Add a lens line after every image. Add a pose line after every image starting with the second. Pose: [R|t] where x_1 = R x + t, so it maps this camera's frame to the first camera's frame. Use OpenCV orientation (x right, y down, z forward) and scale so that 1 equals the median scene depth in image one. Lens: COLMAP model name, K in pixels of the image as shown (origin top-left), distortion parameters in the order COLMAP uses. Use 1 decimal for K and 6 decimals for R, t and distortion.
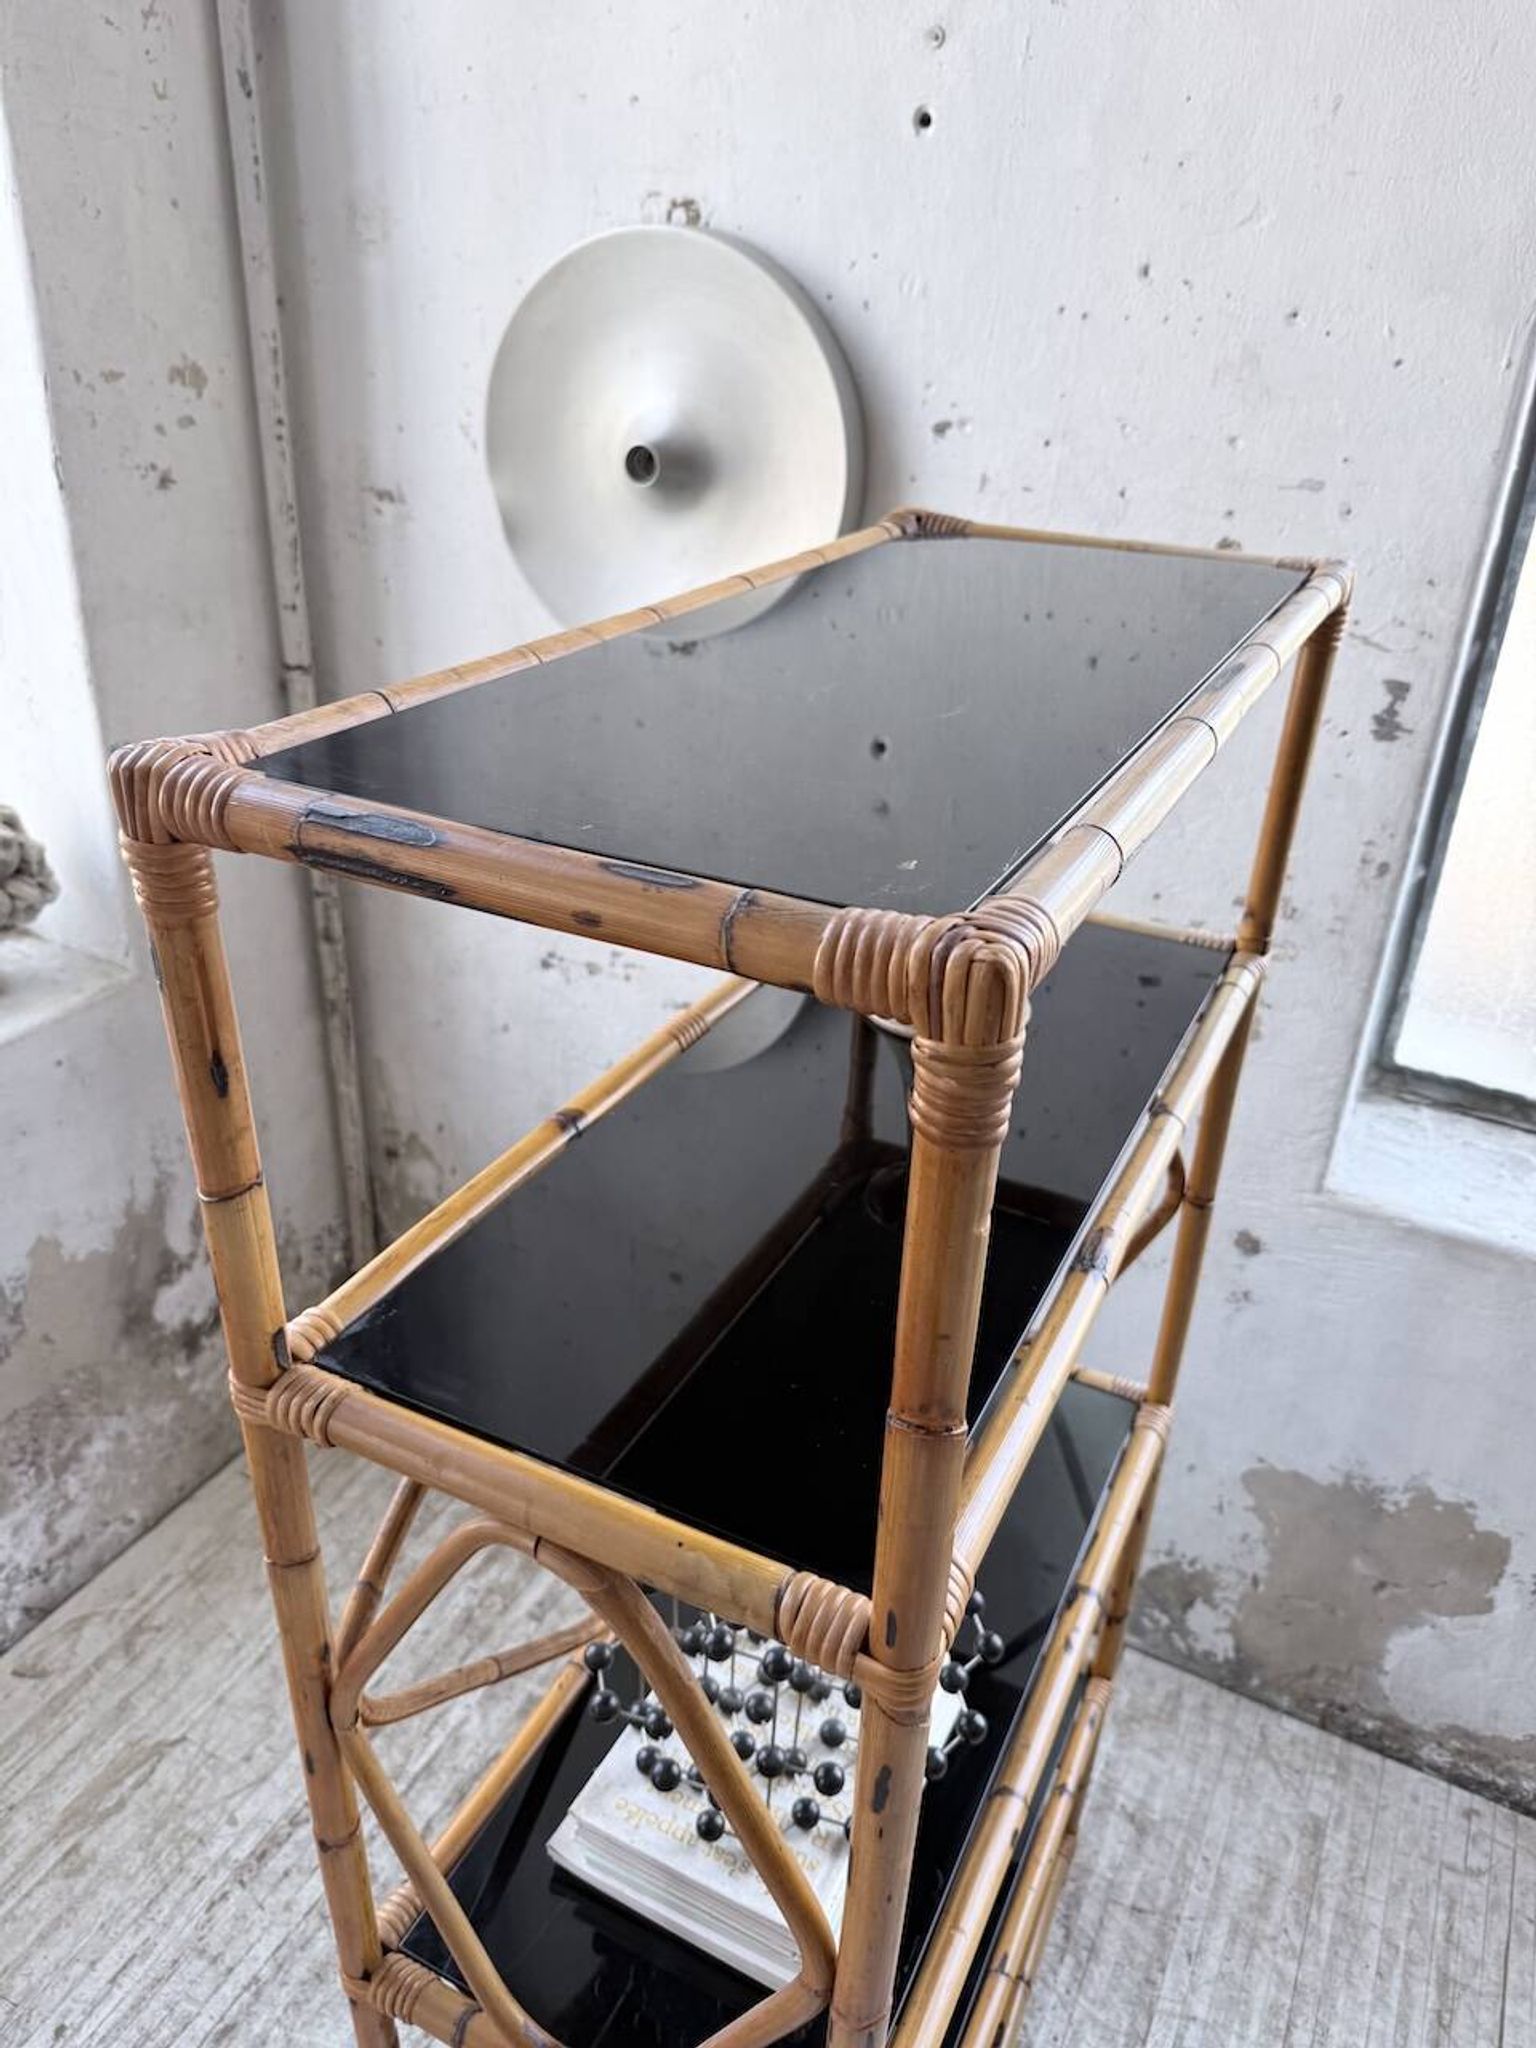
lens RADIAL K [[1444.7, 0, 755.2], [0, 1444.7, 1010.2], [0, 0, 1]] dist [0.037723, -0.058459]
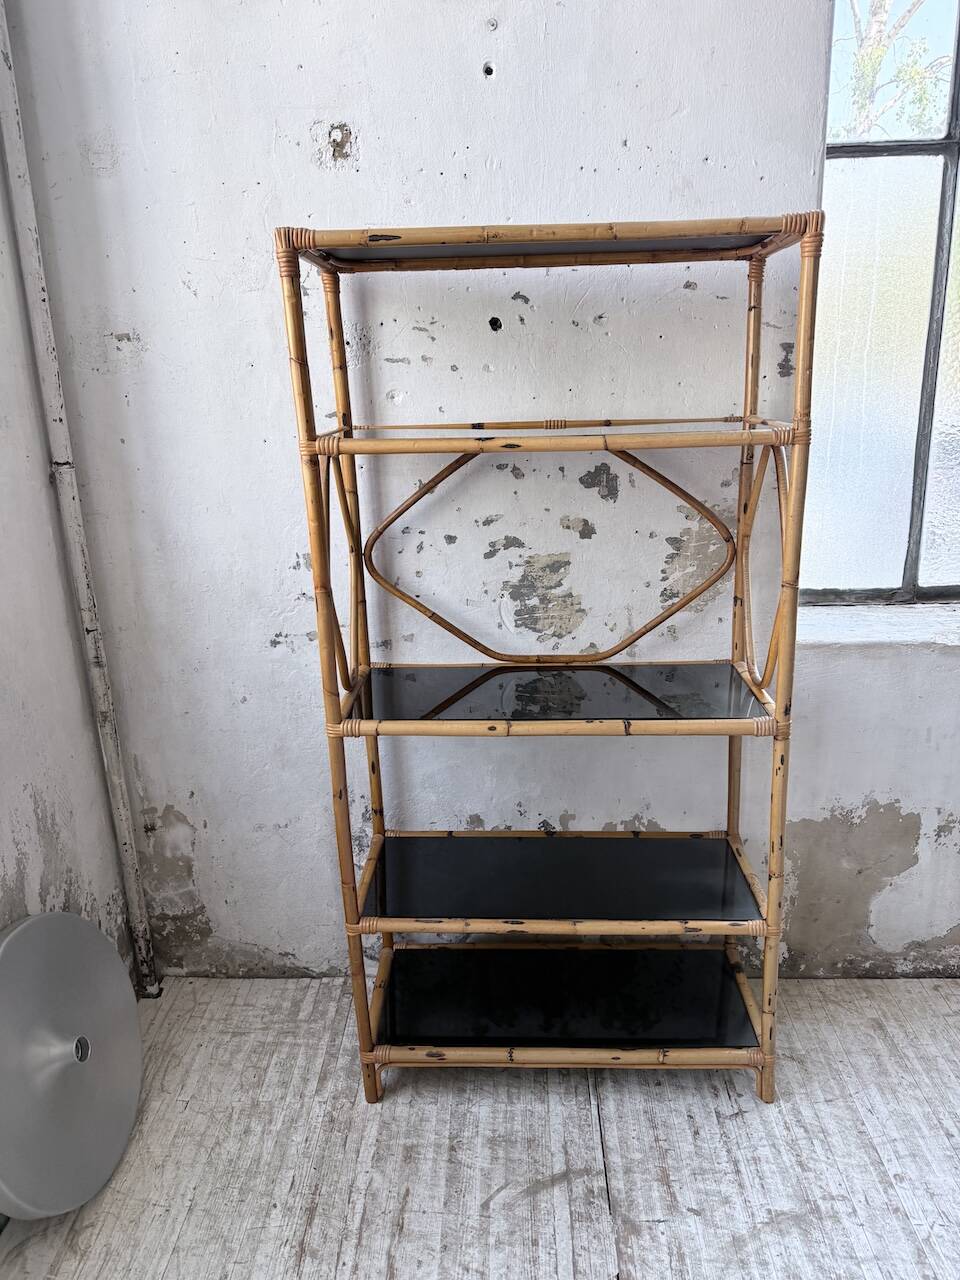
lens RADIAL K [[903.0, 0, 475.5], [0, 903.0, 641.4], [0, 0, 1]] dist [0.037723, -0.058459]
pose [[0.900149, -0.185791, 0.393972, -0.365461], [0.254419, 0.958407, -0.129329, 0.155536], [-0.353558, 0.216650, 0.909978, 0.111611]]
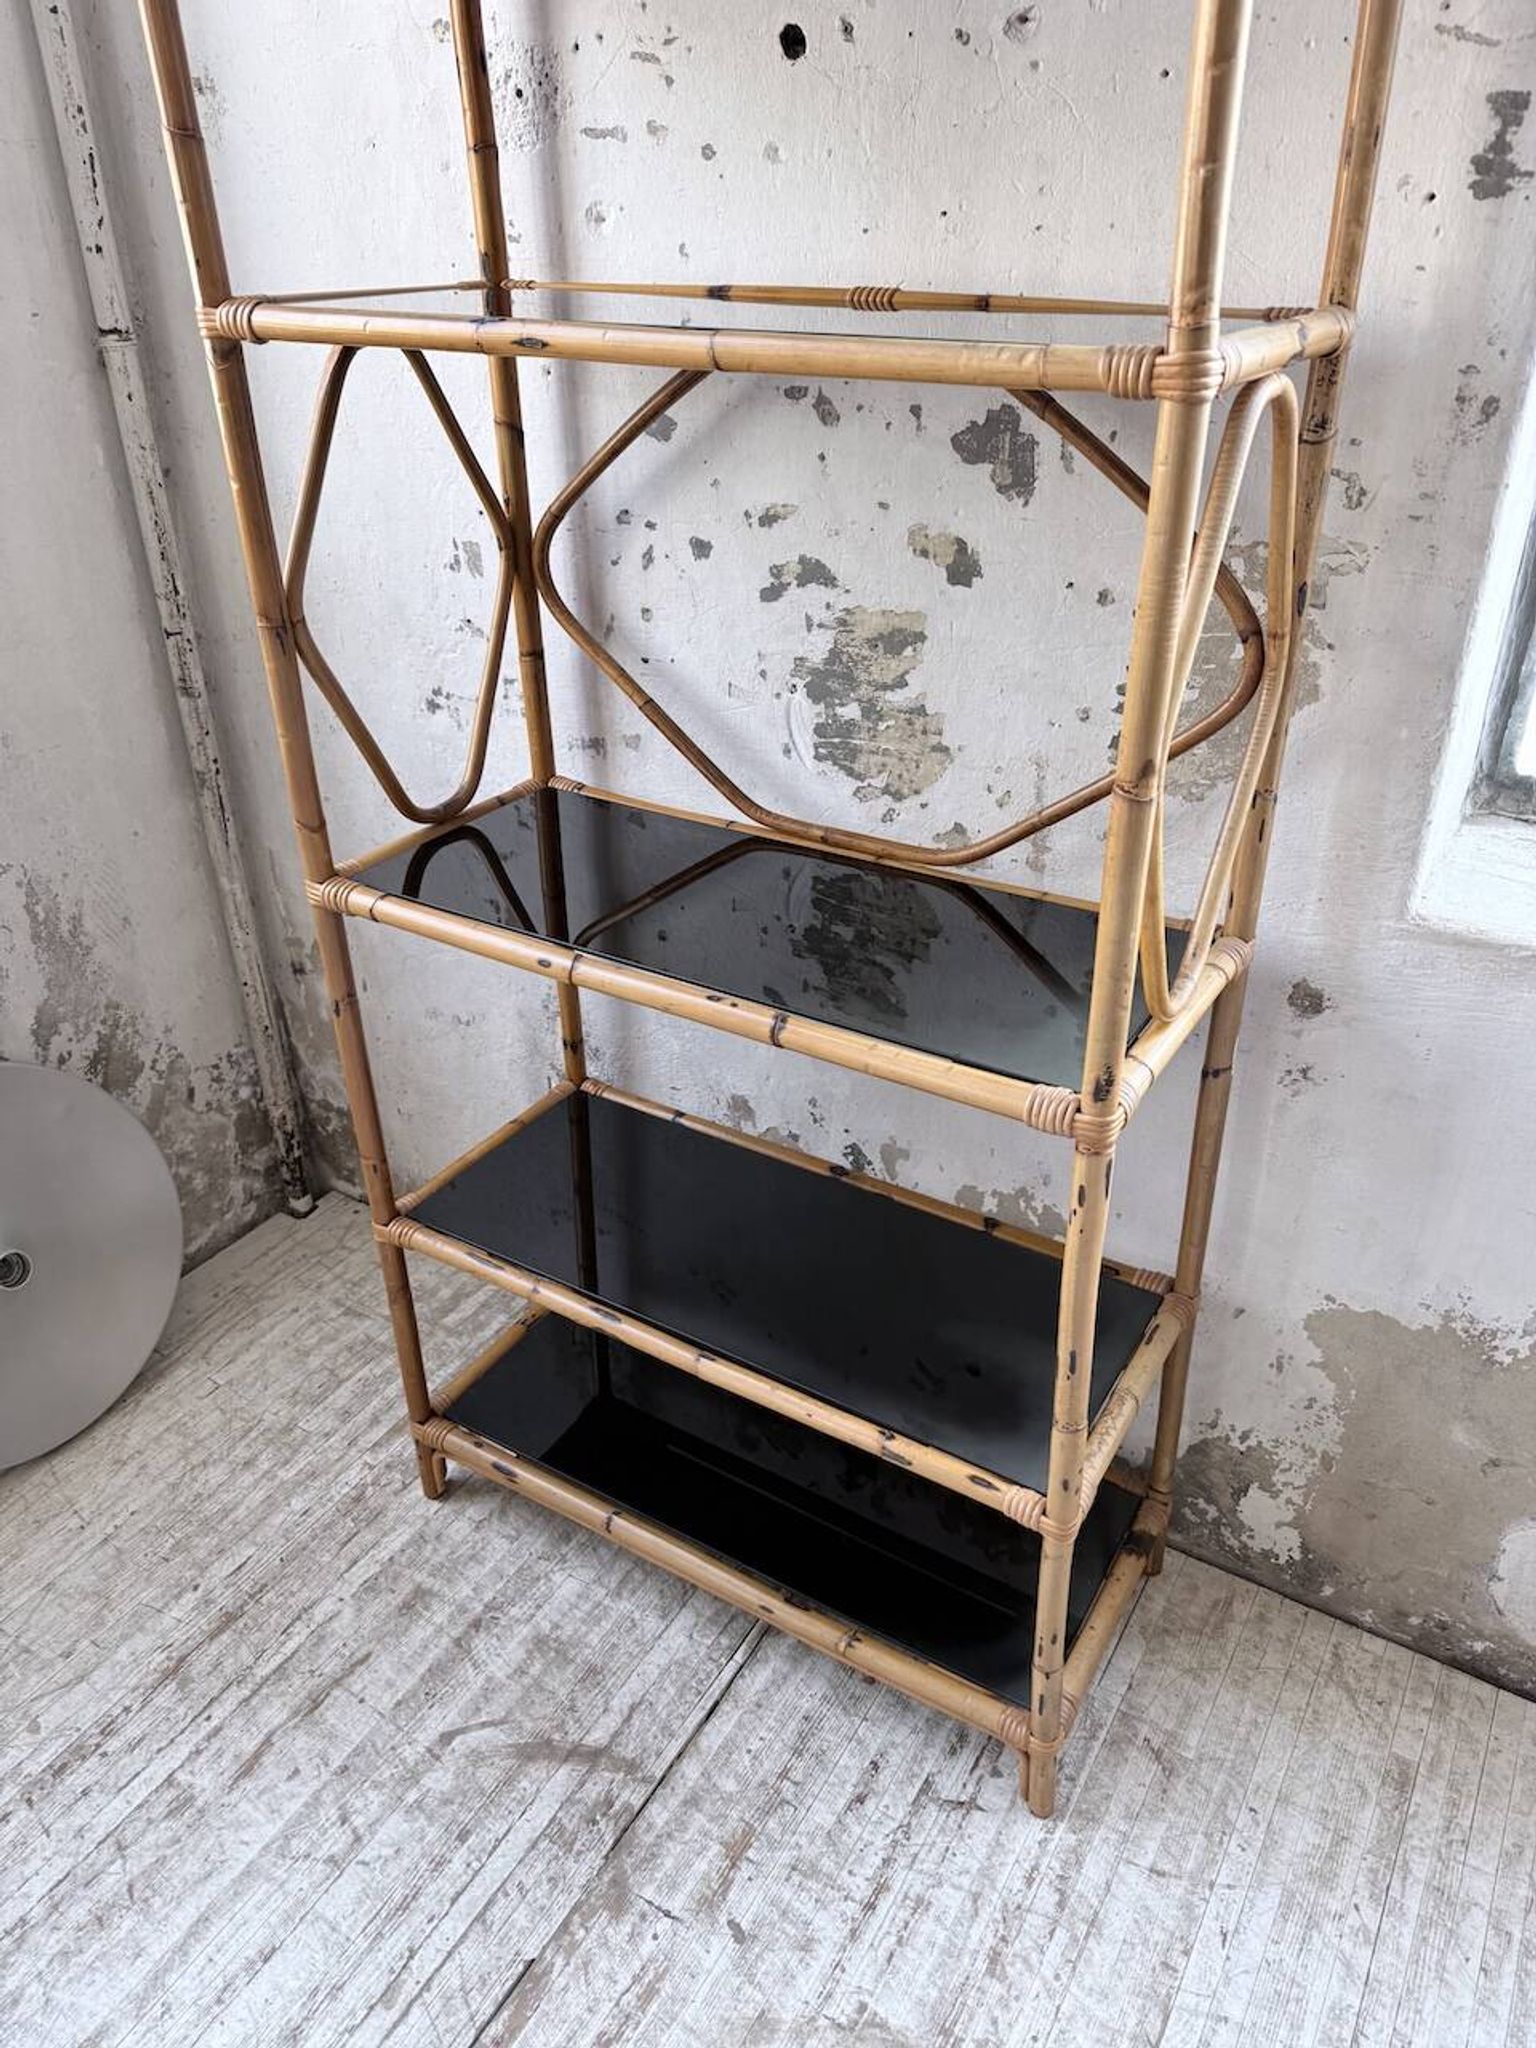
lens RADIAL K [[1444.7, 0, 769.6], [0, 1444.7, 1029.3], [0, 0, 1]] dist [0.037723, -0.058459]
pose [[0.997094, -0.009379, -0.075601, 0.114924], [0.012559, 0.999051, 0.041707, 0.134039], [0.075138, -0.042535, 0.996266, 0.228458]]
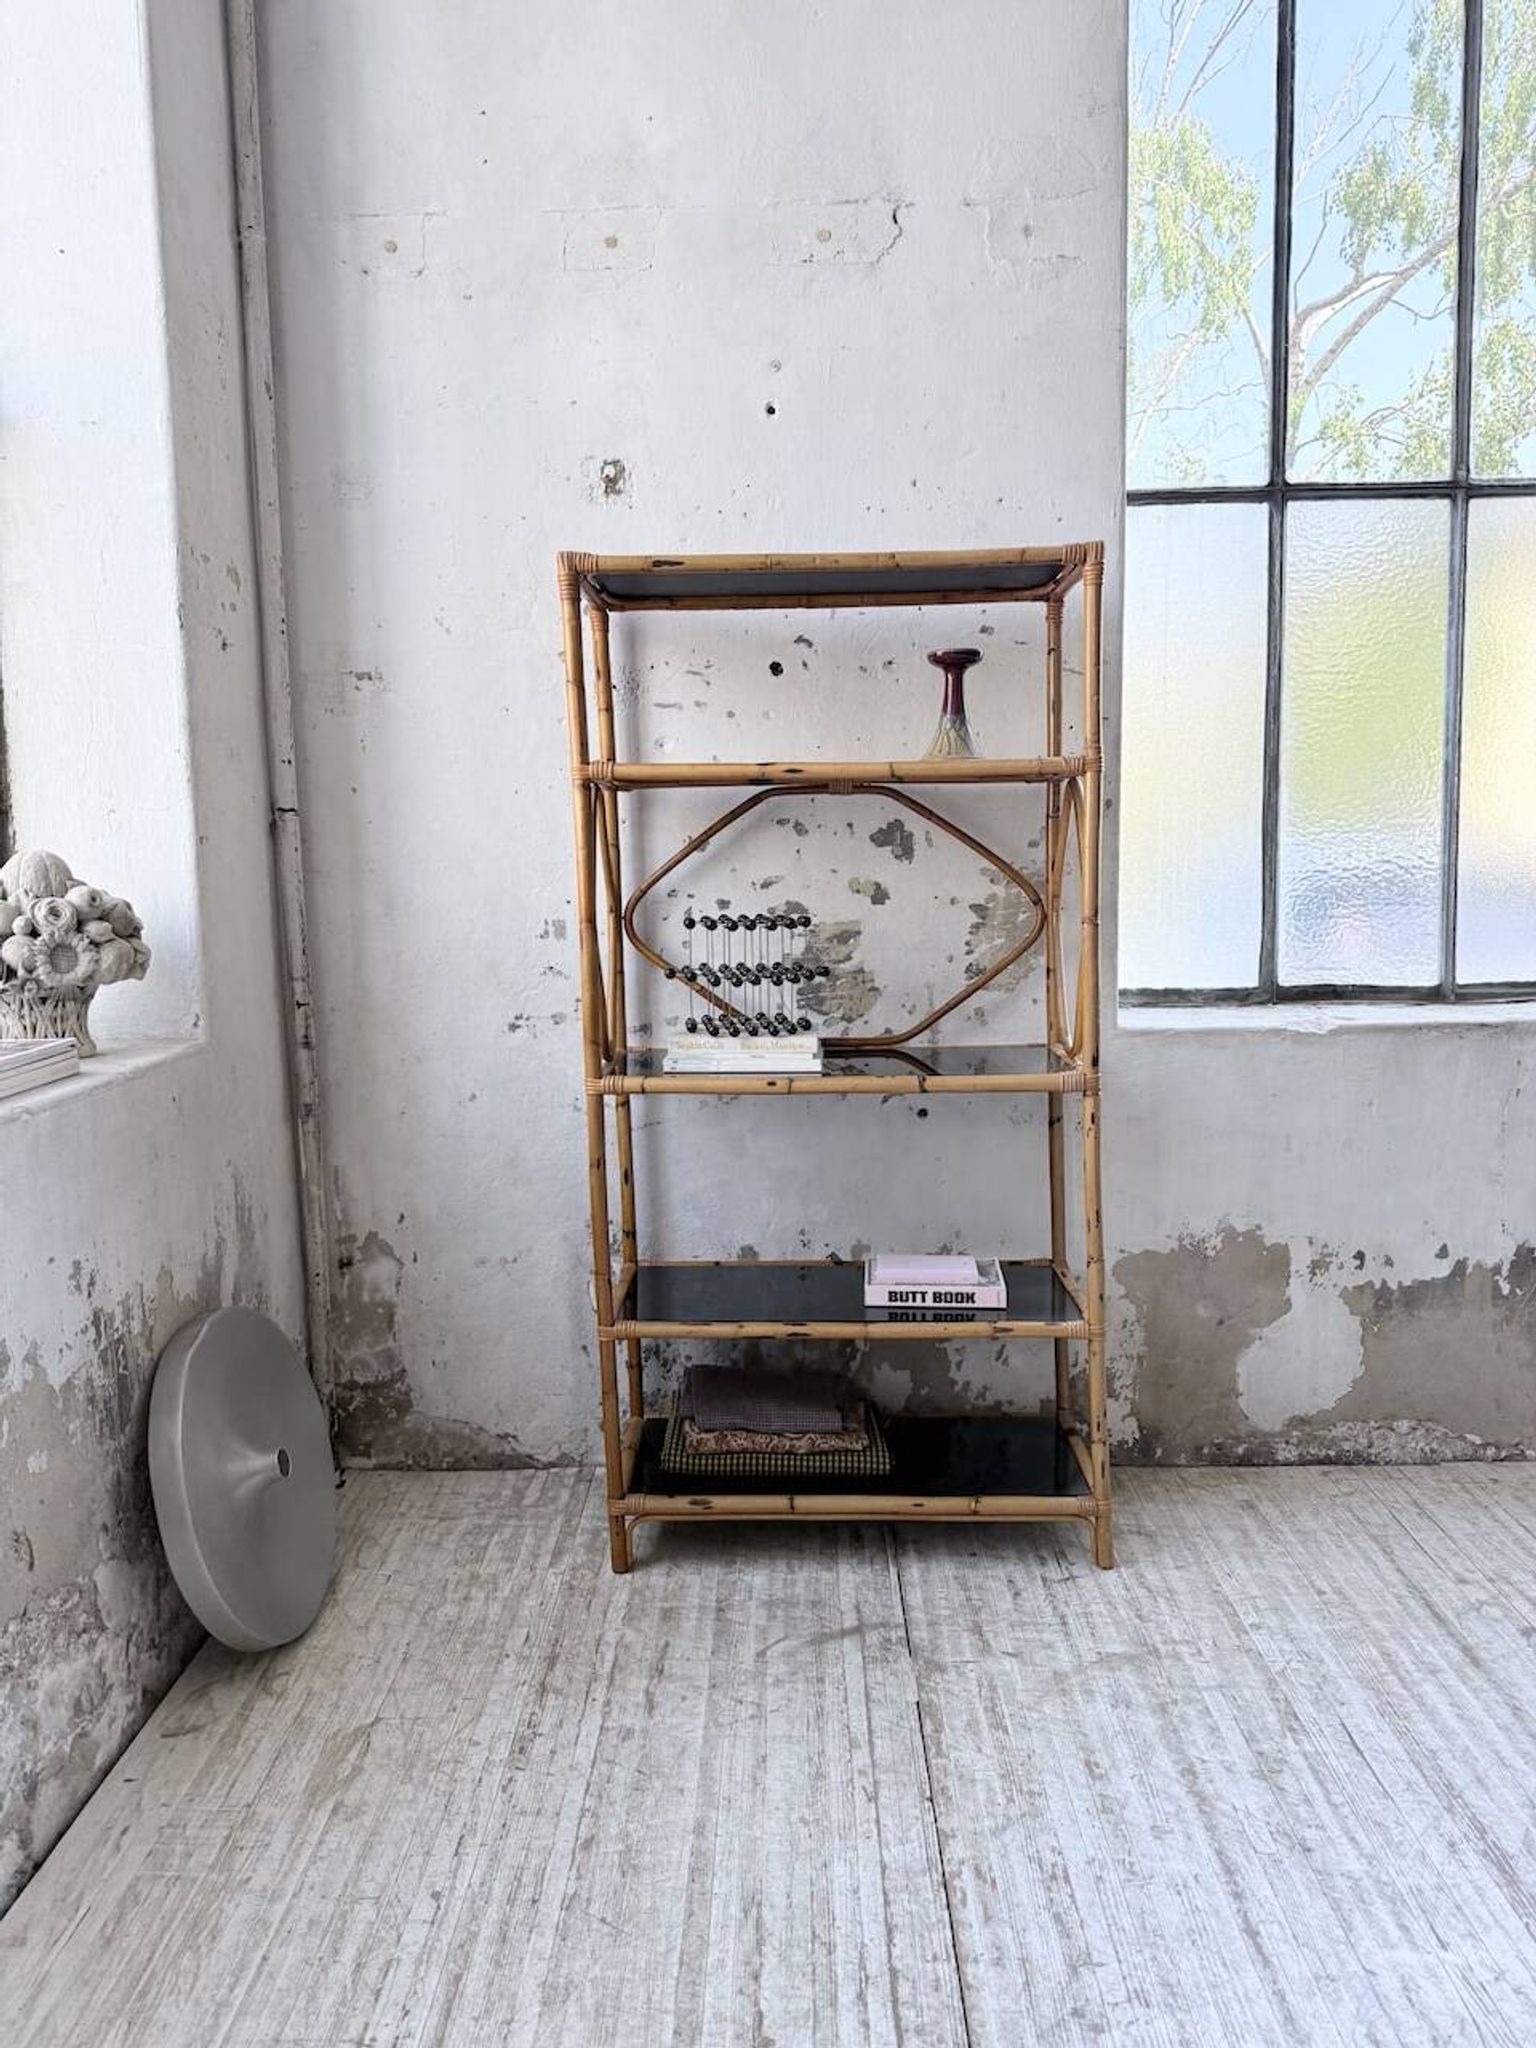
lens RADIAL K [[1444.7, 0, 757.4], [0, 1444.7, 1010.0], [0, 0, 1]] dist [0.037723, -0.058459]
pose [[0.893912, -0.106847, 0.435321, -0.561158], [0.250875, 0.924075, -0.288352, 0.413095], [-0.371460, 0.366973, 0.852847, -0.152065]]
